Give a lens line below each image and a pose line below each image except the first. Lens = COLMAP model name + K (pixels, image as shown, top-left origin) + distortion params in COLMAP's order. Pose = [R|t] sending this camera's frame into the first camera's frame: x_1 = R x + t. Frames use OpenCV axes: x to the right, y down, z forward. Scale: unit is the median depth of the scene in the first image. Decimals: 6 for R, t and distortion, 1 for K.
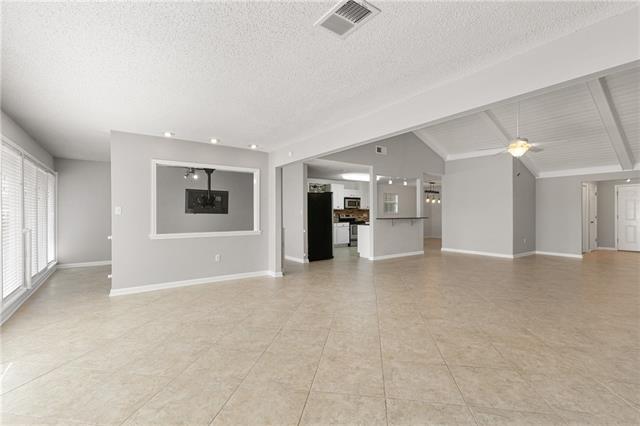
lens RADIAL K [[290.0, 0, 320.0], [0, 290.0, 213.0], [0, 0, 1]] dist [-0.001089, -0.000393]
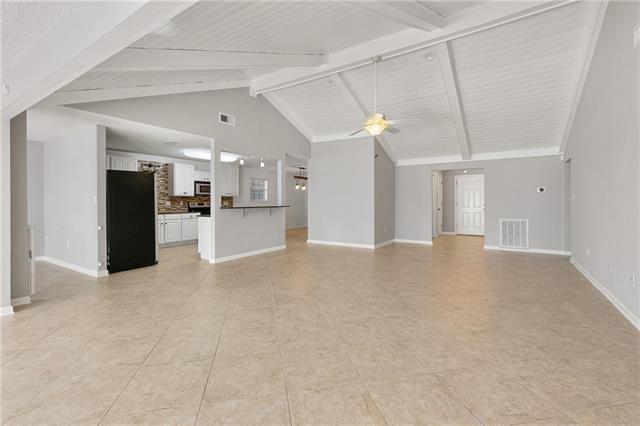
lens RADIAL K [[288.8, 0, 320.2], [0, 288.8, 199.7], [0, 0, 1]] dist [0.000766, 0.000028]
pose [[0.930113, 0.001824, 0.367268, 0.141717], [-0.000179, 0.999990, -0.004512, 0.000951], [-0.367273, 0.004131, 0.930104, 0.171707]]
